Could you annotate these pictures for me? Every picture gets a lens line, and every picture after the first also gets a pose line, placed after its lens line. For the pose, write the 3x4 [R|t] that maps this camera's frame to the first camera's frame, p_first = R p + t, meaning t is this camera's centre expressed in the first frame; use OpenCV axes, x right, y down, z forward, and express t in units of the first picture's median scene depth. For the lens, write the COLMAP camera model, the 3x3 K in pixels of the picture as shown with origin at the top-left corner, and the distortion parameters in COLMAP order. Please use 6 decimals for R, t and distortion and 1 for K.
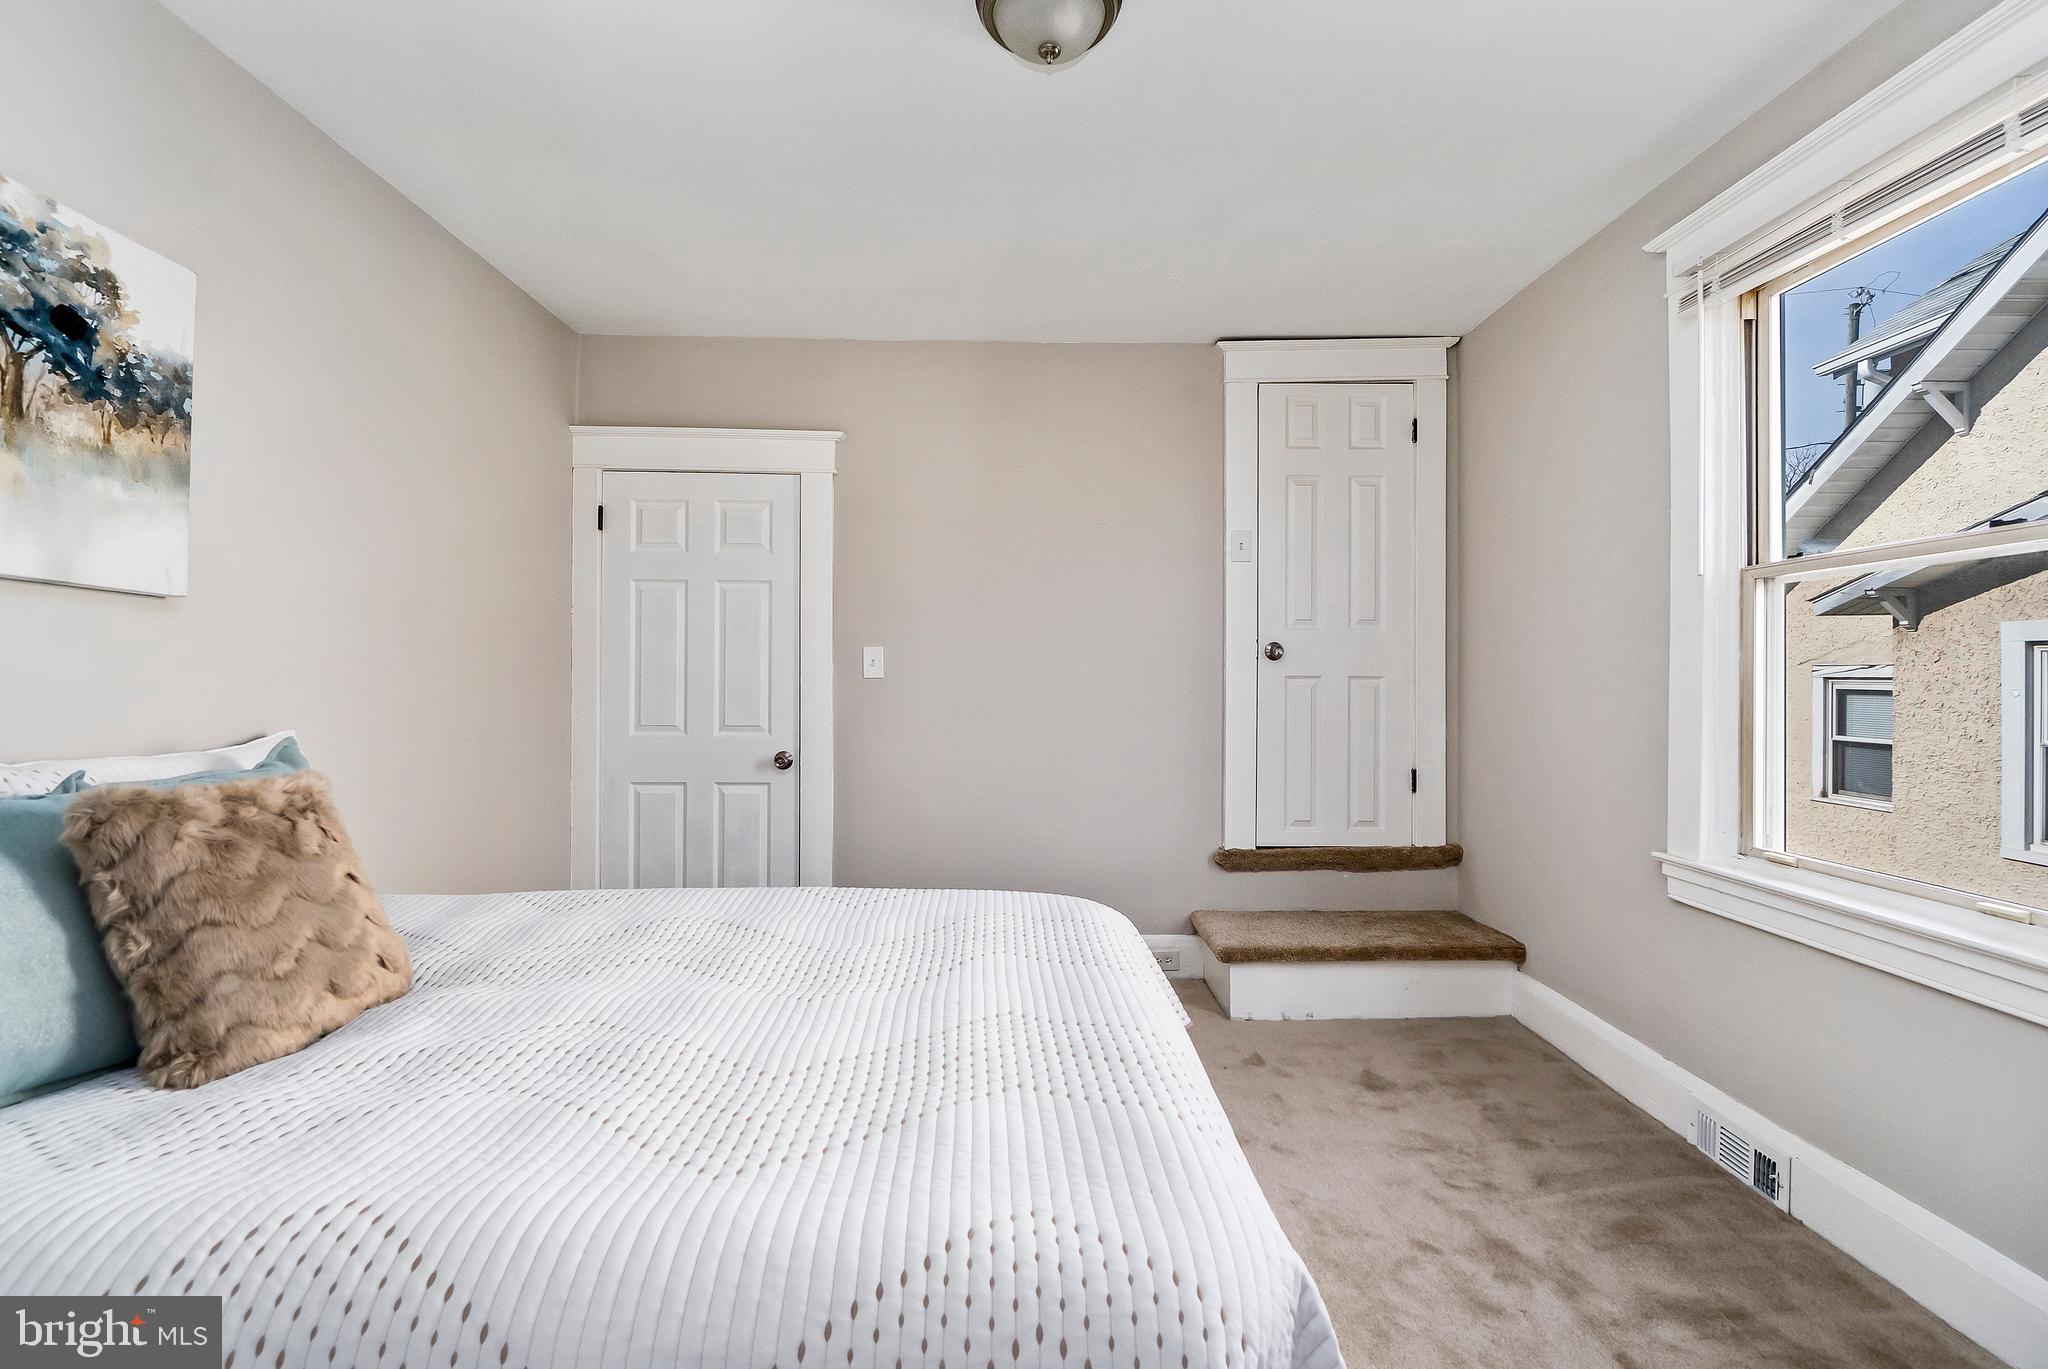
lens RADIAL K [[908.0, 0, 1045.7], [0, 908.0, 672.0], [0, 0, 1]] dist [-0.000534, 0.000376]
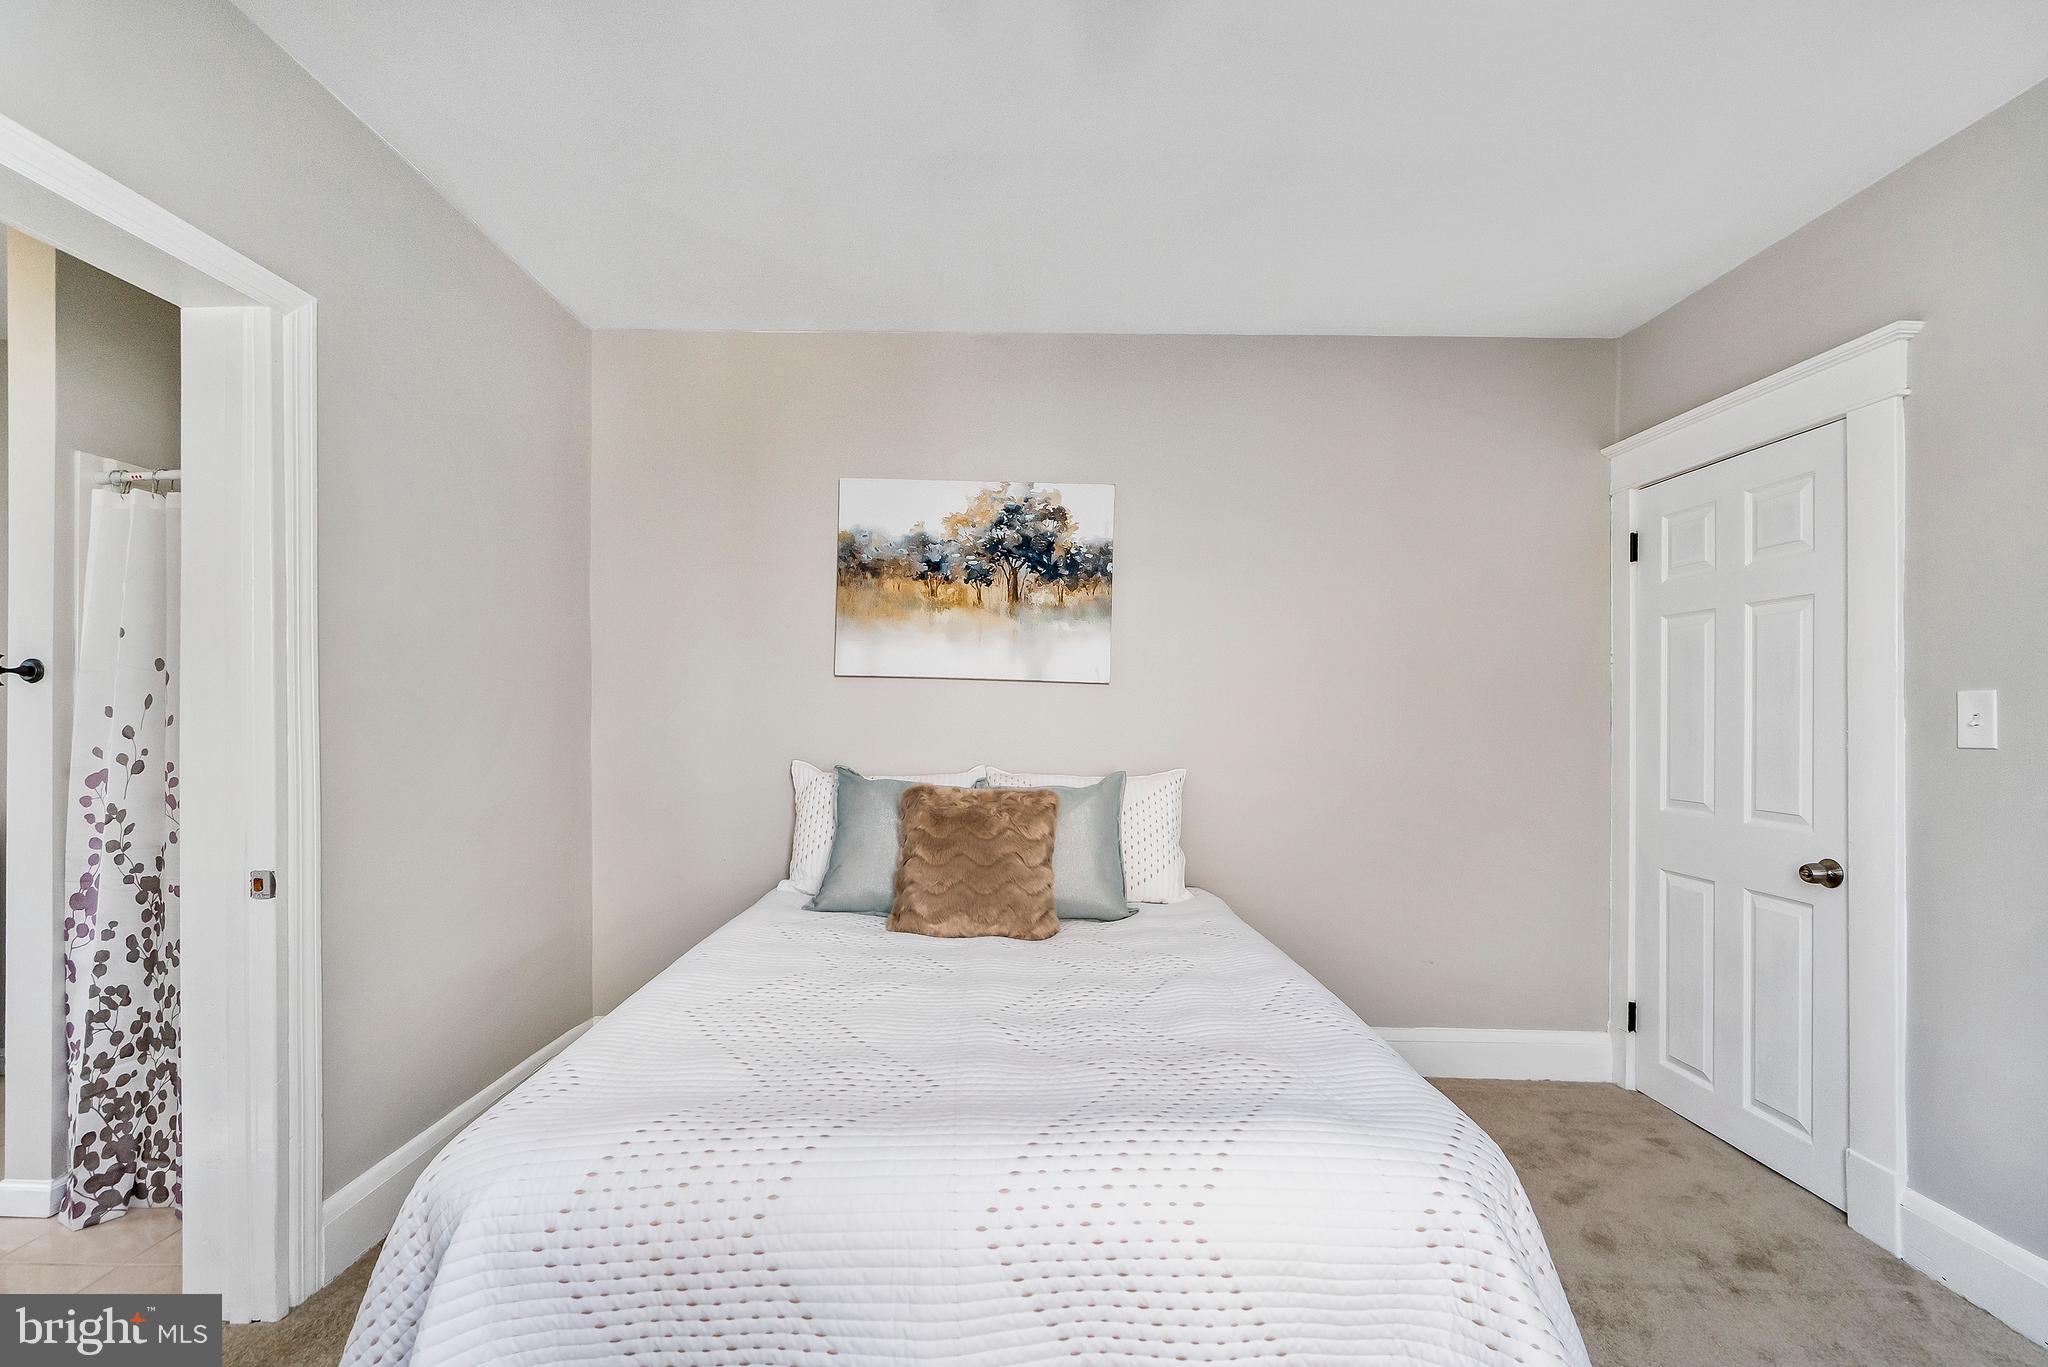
lens RADIAL K [[922.8, 0, 1028.3], [0, 922.8, 721.6], [0, 0, 1]] dist [-0.000171, 0.000046]
pose [[-0.036200, 0.001627, -0.999343, 0.794931], [-0.005453, 0.999983, 0.001825, -0.015352], [0.999330, 0.005515, -0.036191, 0.980225]]
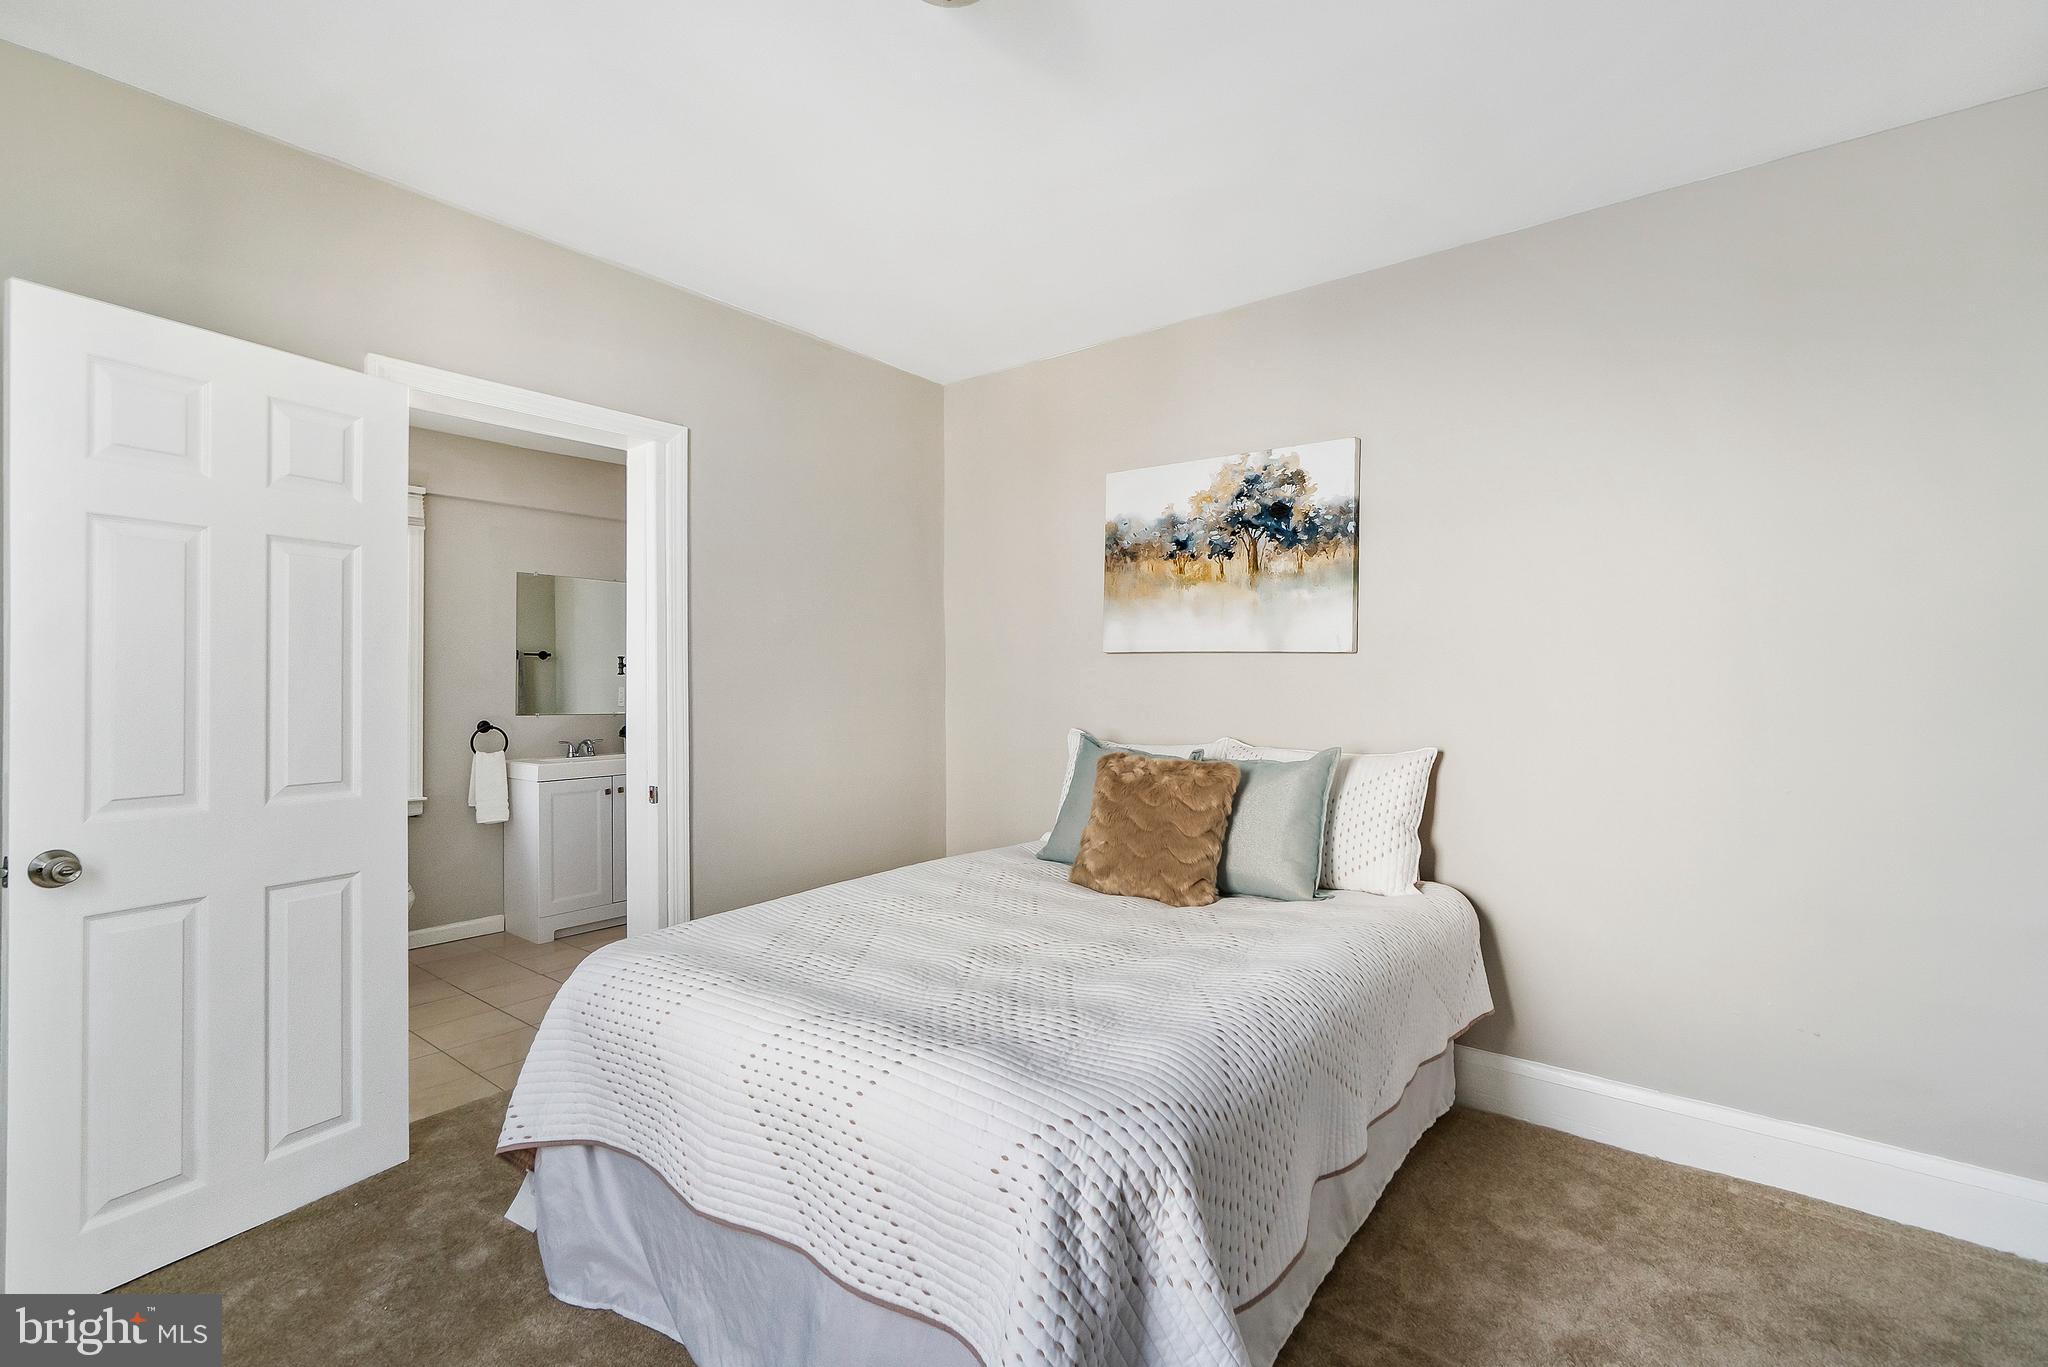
lens RADIAL K [[933.2, 0, 1030.9], [0, 933.2, 690.4], [0, 0, 1]] dist [0.001375, 0.000439]
pose [[-0.649618, -0.001374, -0.760259, 0.645064], [-0.001275, 0.999999, -0.000719, -0.016554], [0.760260, 0.000502, -0.649619, 1.729068]]
